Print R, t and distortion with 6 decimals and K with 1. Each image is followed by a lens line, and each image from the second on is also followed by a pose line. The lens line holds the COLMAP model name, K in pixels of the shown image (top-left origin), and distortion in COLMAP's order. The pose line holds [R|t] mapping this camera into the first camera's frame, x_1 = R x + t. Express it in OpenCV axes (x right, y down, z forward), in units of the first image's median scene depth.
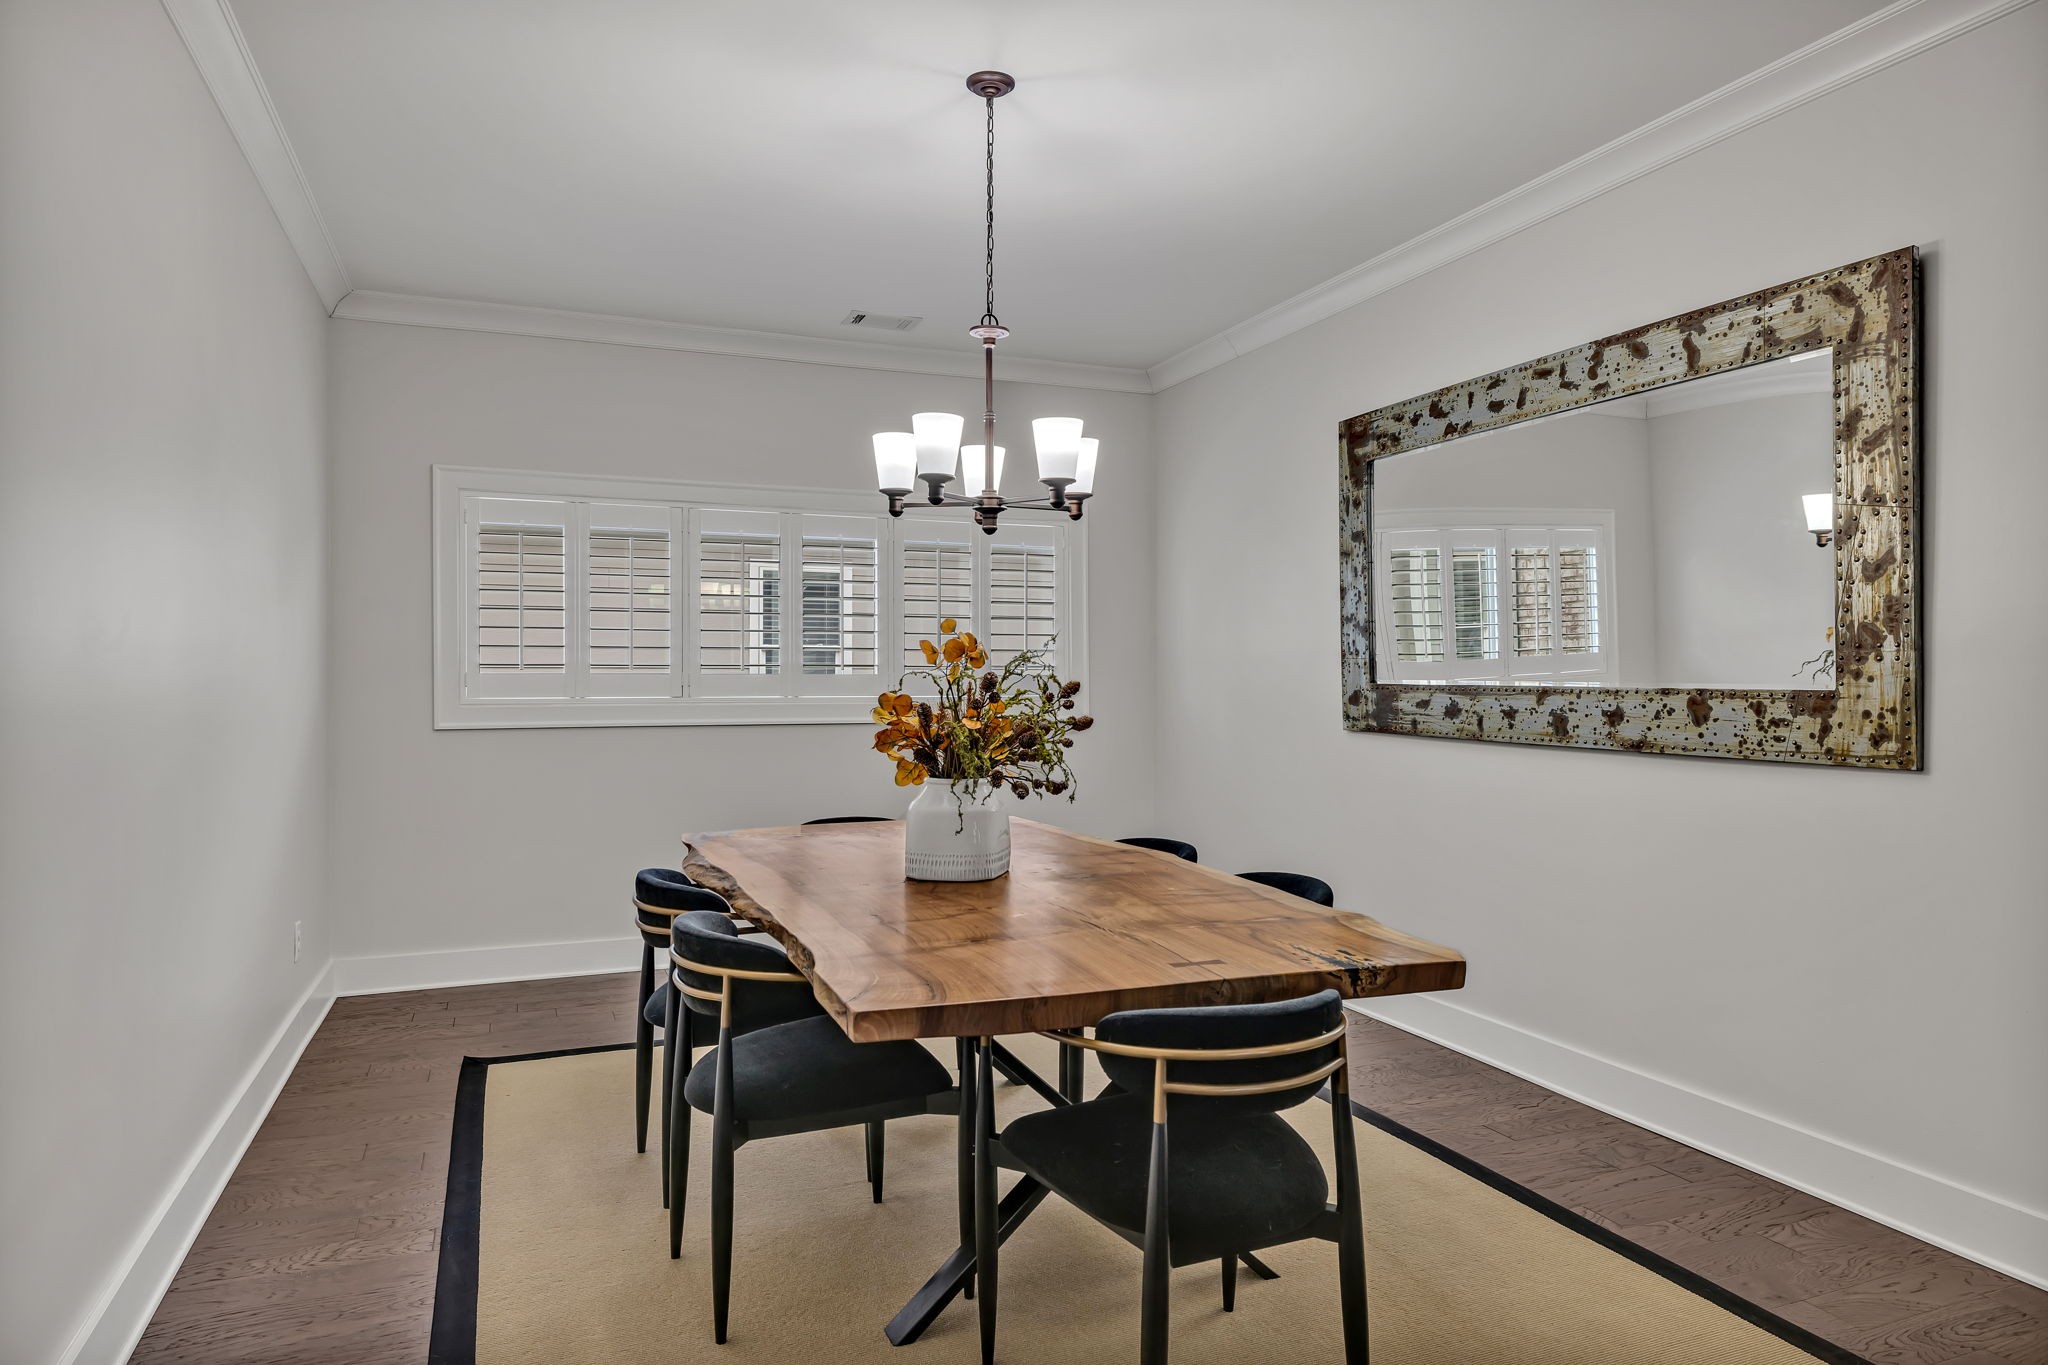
lens RADIAL K [[1009.0, 0, 1024.0], [0, 1009.0, 682.5], [0, 0, 1]] dist [0.003116, 0.000941]
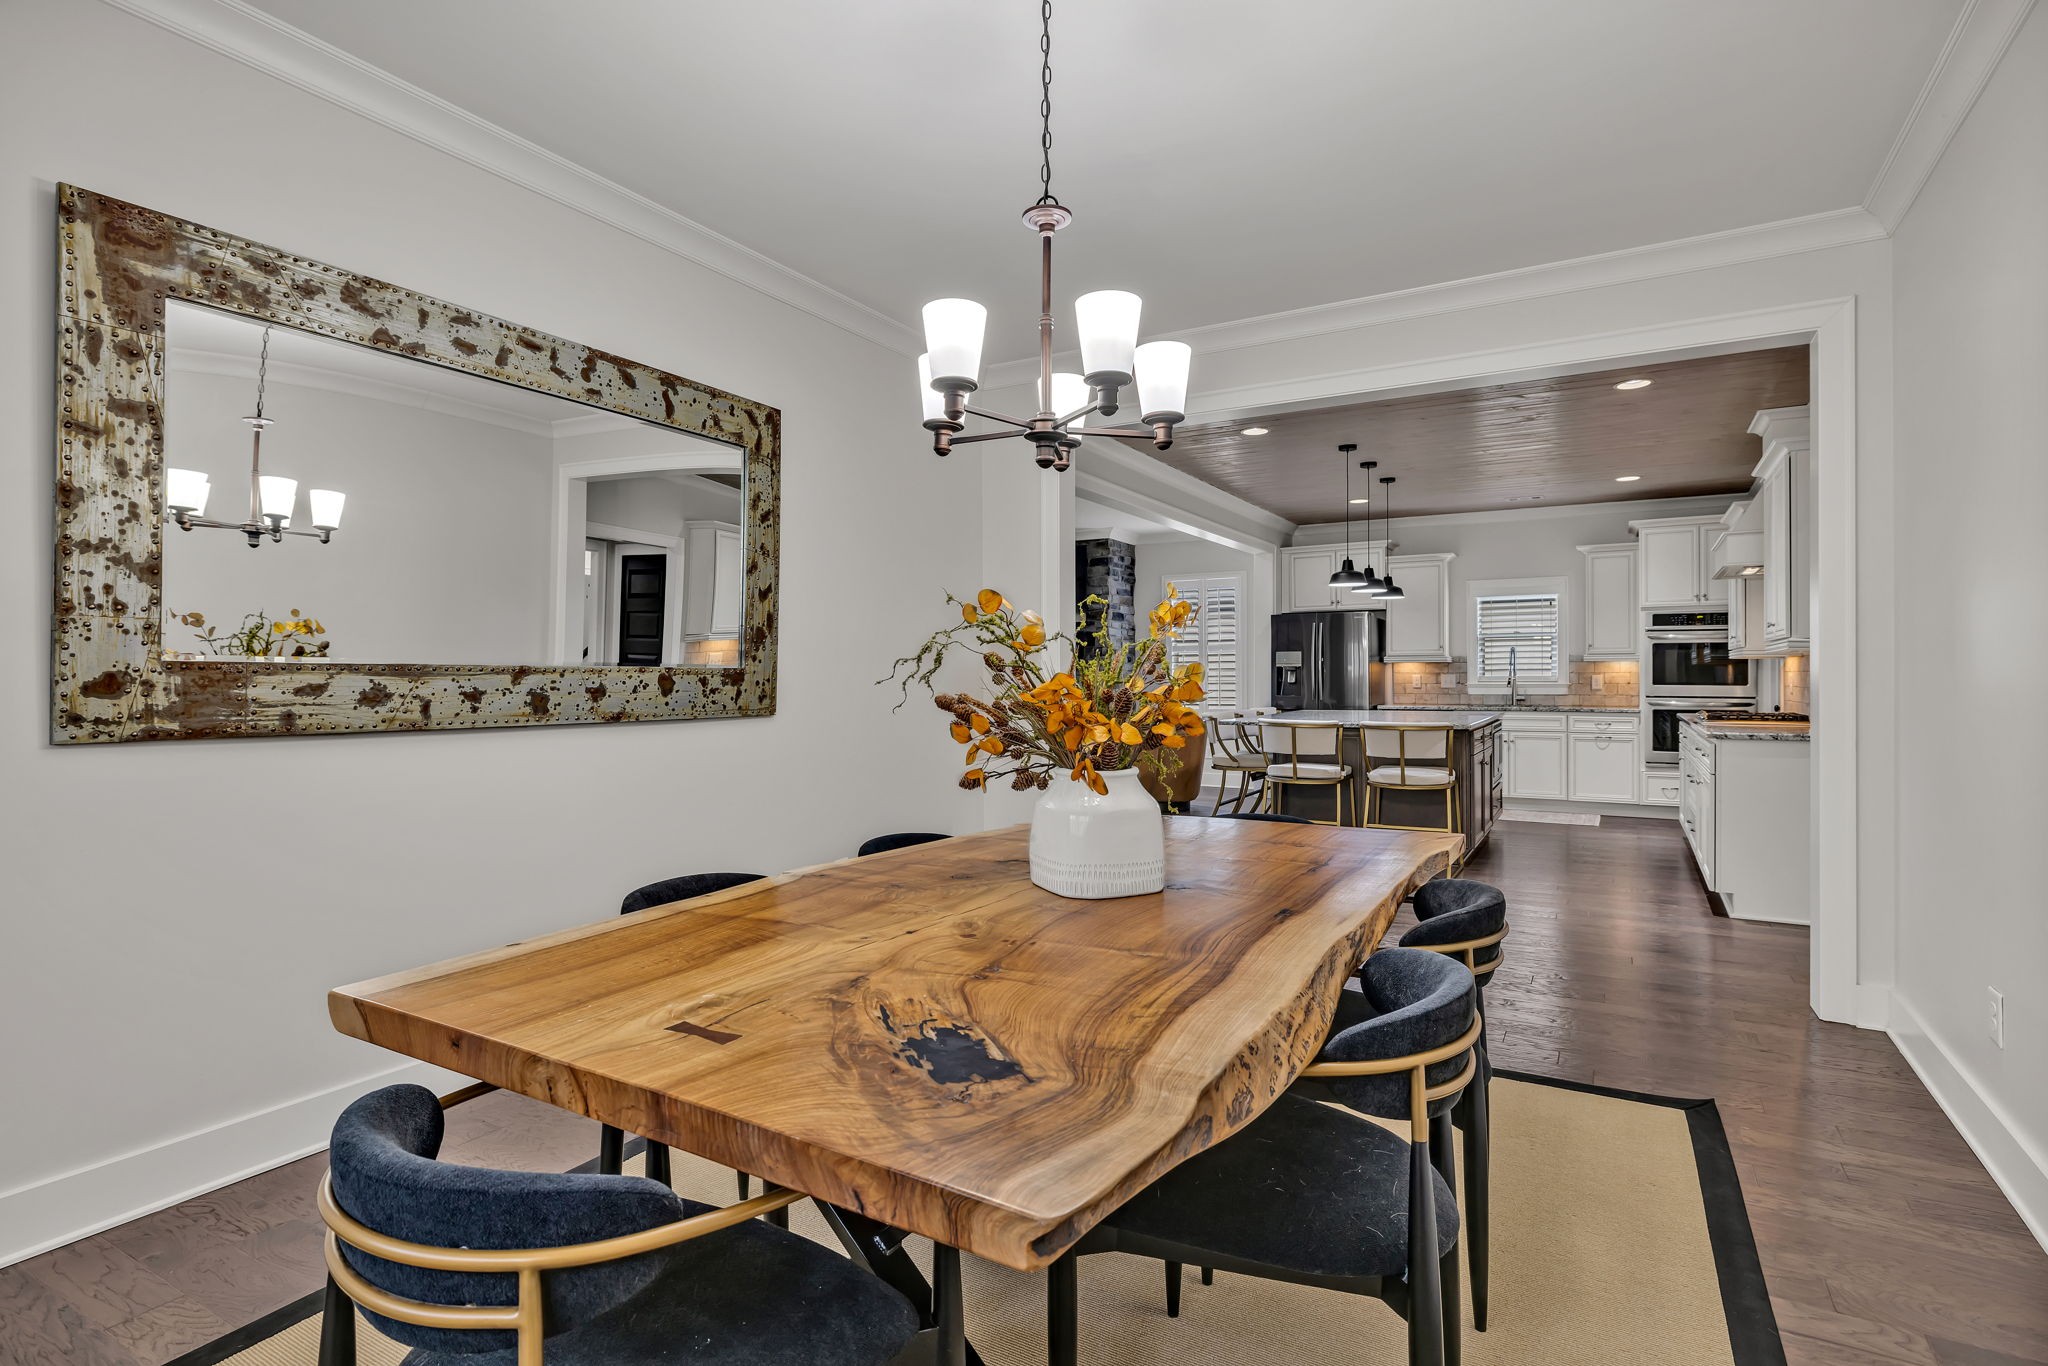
lens RADIAL K [[1009.0, 0, 1024.0], [0, 1009.0, 683.0], [0, 0, 1]] dist [0.003116, 0.000941]
pose [[-0.537210, 0.000851, 0.843448, -0.556247], [0.008925, 0.999949, 0.004676, 0.020282], [-0.843401, 0.010040, -0.537190, 1.104337]]
